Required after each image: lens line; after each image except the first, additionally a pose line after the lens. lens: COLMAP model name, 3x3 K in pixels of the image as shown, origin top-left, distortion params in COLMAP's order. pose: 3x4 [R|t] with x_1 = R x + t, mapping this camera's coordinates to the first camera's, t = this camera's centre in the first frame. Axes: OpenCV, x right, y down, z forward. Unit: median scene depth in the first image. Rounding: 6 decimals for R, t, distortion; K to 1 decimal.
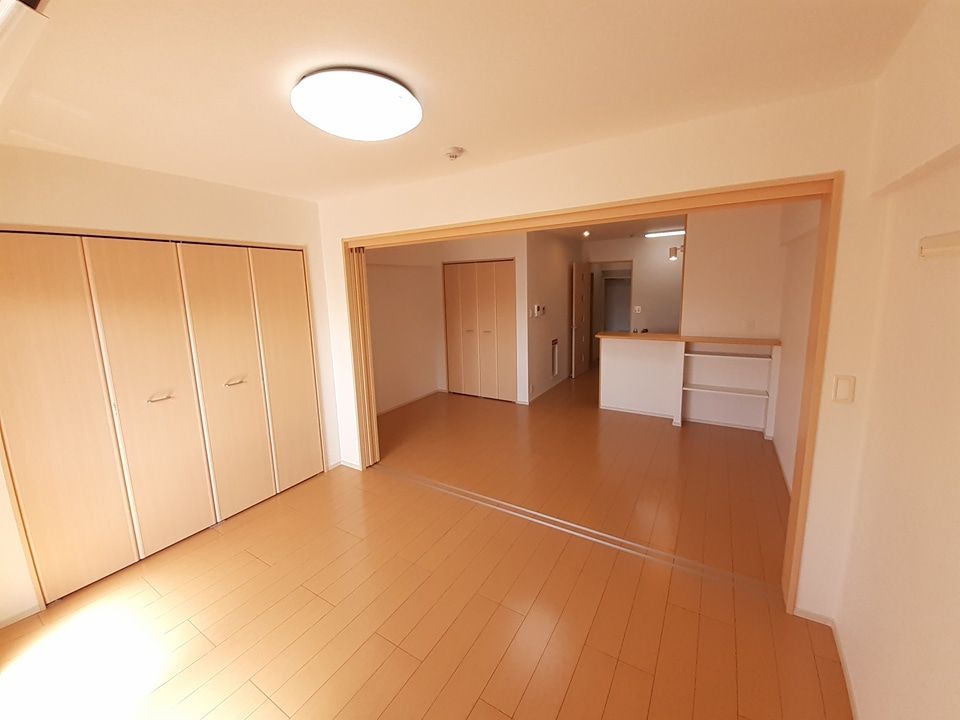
lens RADIAL K [[379.5, 0, 477.7], [0, 379.5, 343.8], [0, 0, 1]] dist [0.011143, -0.013732]
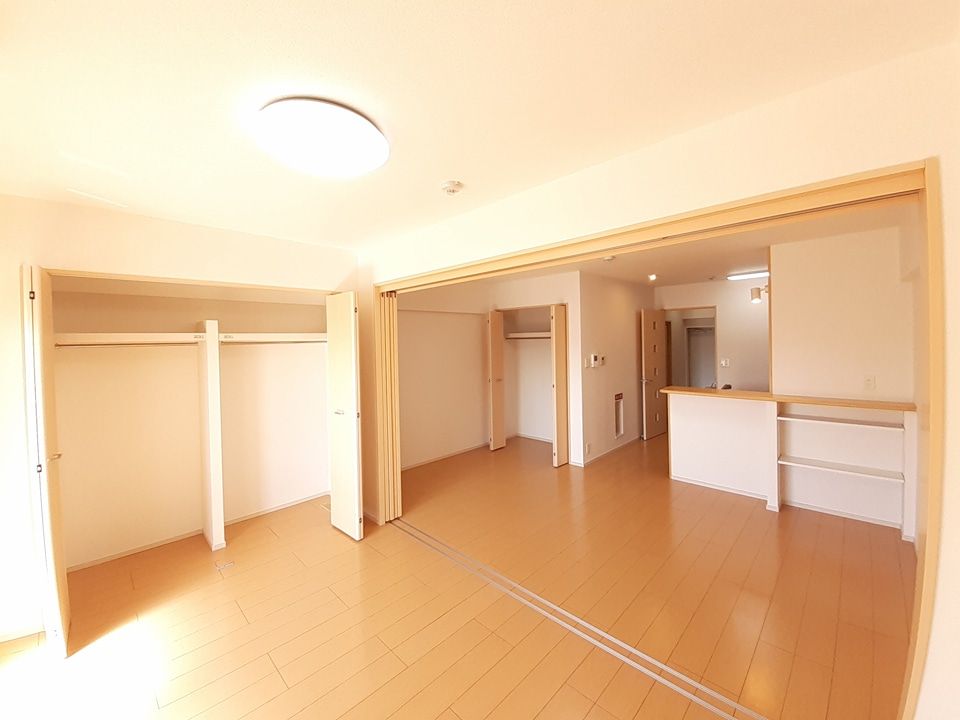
lens RADIAL K [[379.5, 0, 477.7], [0, 379.5, 343.8], [0, 0, 1]] dist [0.011143, -0.013732]
pose [[0.975047, 0.011158, -0.221718, 0.100824], [-0.041119, 0.990532, -0.130981, 0.004119], [0.218157, 0.136830, 0.966274, 0.068248]]
